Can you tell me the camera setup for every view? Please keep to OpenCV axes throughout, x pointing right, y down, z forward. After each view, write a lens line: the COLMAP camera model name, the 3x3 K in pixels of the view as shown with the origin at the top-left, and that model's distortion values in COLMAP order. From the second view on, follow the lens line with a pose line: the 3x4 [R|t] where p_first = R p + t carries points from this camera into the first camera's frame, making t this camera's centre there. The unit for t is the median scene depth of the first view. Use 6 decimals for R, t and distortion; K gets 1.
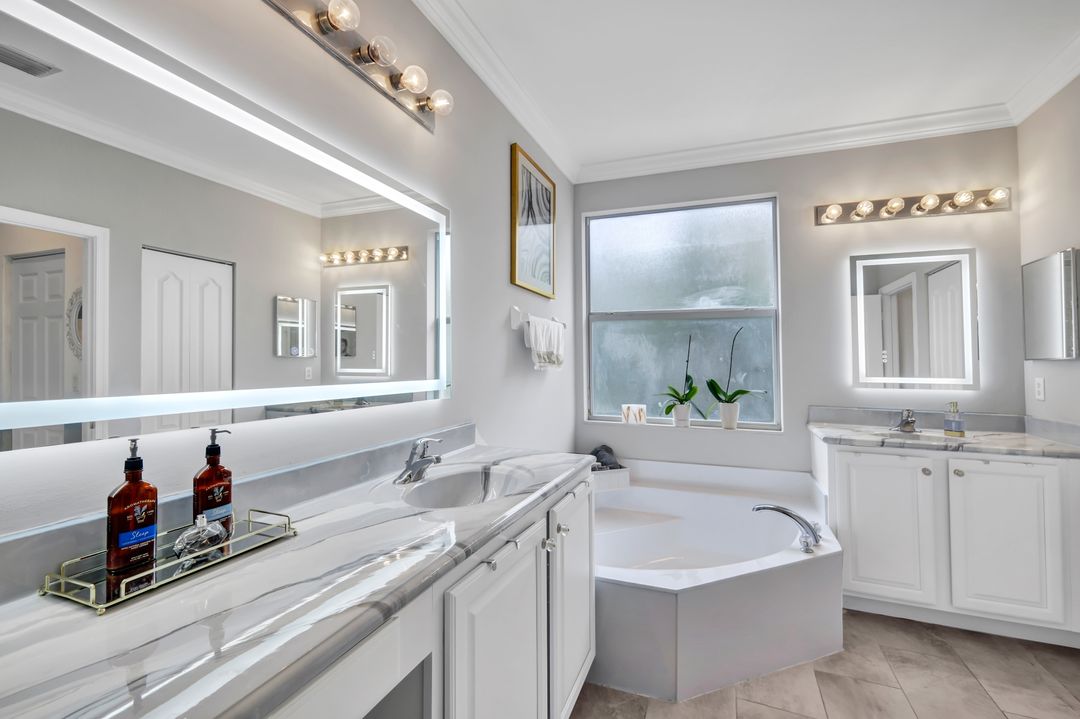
lens RADIAL K [[476.2, 0, 539.0], [0, 476.2, 354.5], [0, 0, 1]] dist [-0.002100, -0.000400]
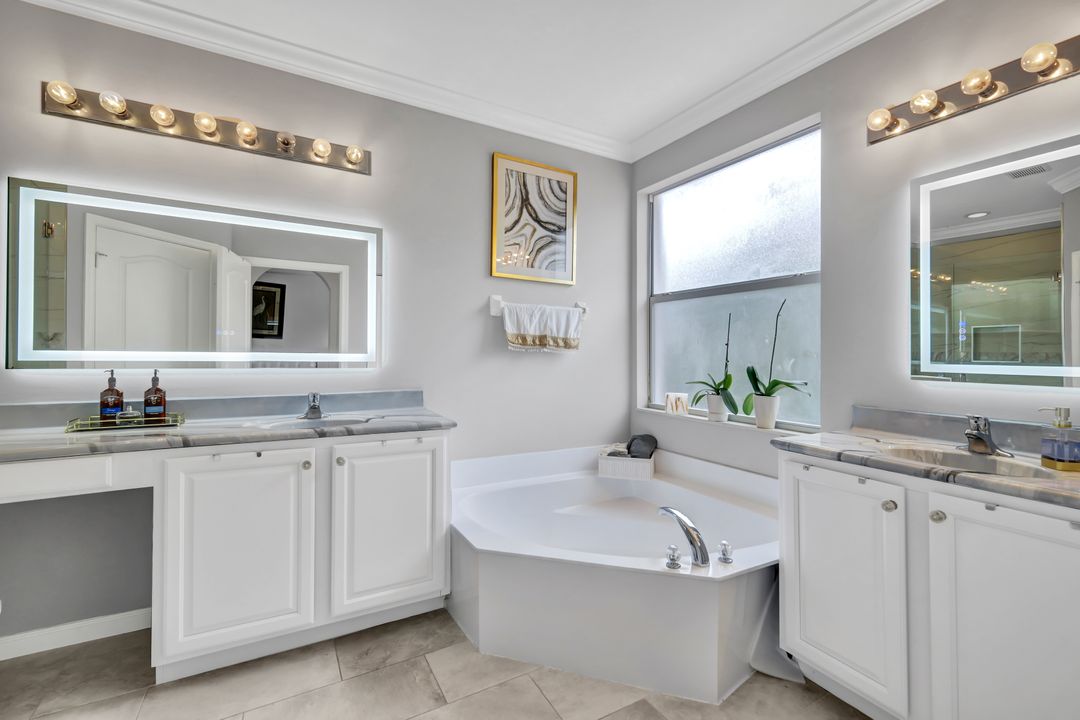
lens RADIAL K [[476.2, 0, 542.3], [0, 476.2, 357.6], [0, 0, 1]] dist [-0.002100, -0.000400]
pose [[0.772387, 0.007251, -0.635110, 0.693154], [0.003395, 0.999873, 0.015545, 0.027328], [0.635143, -0.014163, 0.772265, 0.166762]]
